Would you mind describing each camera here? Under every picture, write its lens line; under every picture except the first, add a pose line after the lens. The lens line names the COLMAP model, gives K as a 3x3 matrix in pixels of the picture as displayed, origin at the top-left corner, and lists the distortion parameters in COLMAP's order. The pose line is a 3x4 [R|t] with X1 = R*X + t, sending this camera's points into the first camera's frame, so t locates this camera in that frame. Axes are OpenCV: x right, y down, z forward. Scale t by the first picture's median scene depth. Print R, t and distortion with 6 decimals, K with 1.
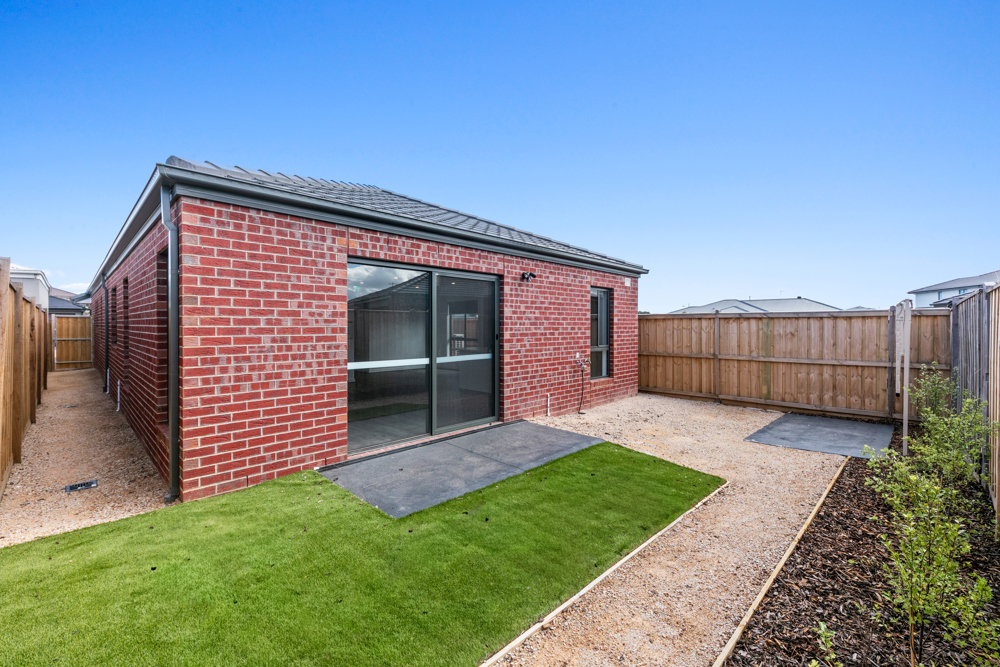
lens RADIAL K [[428.1, 0, 497.5], [0, 428.1, 330.0], [0, 0, 1]] dist [0.006827, -0.000292]
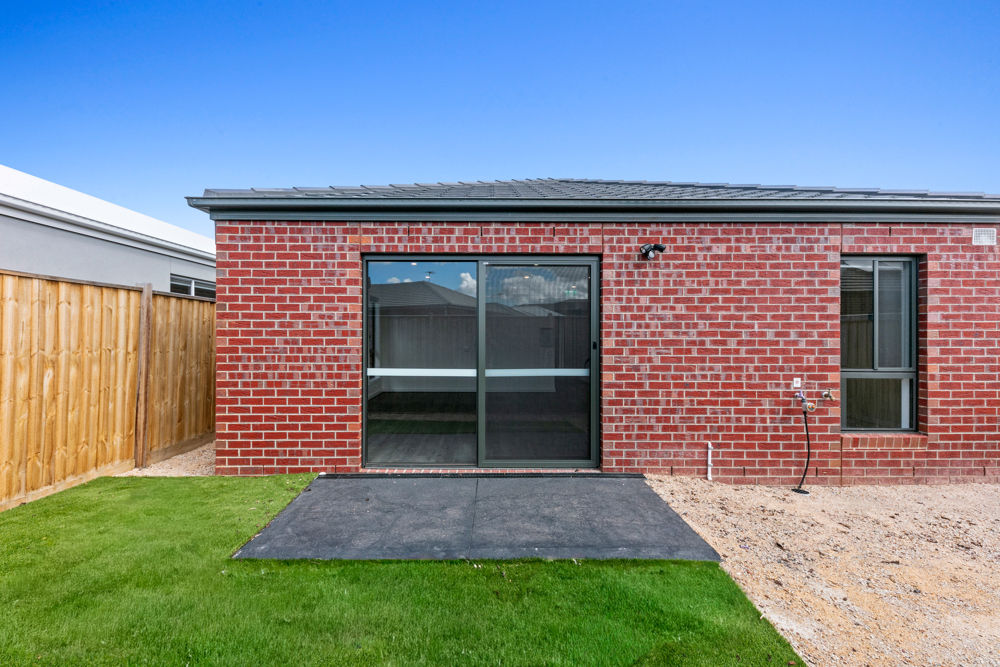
lens RADIAL K [[428.1, 0, 496.8], [0, 428.1, 329.6], [0, 0, 1]] dist [0.006827, -0.000292]
pose [[0.695829, 0.002438, -0.718203, 0.466658], [-0.008890, 0.999947, -0.005218, -0.004670], [0.718152, 0.010015, 0.695814, 0.500380]]
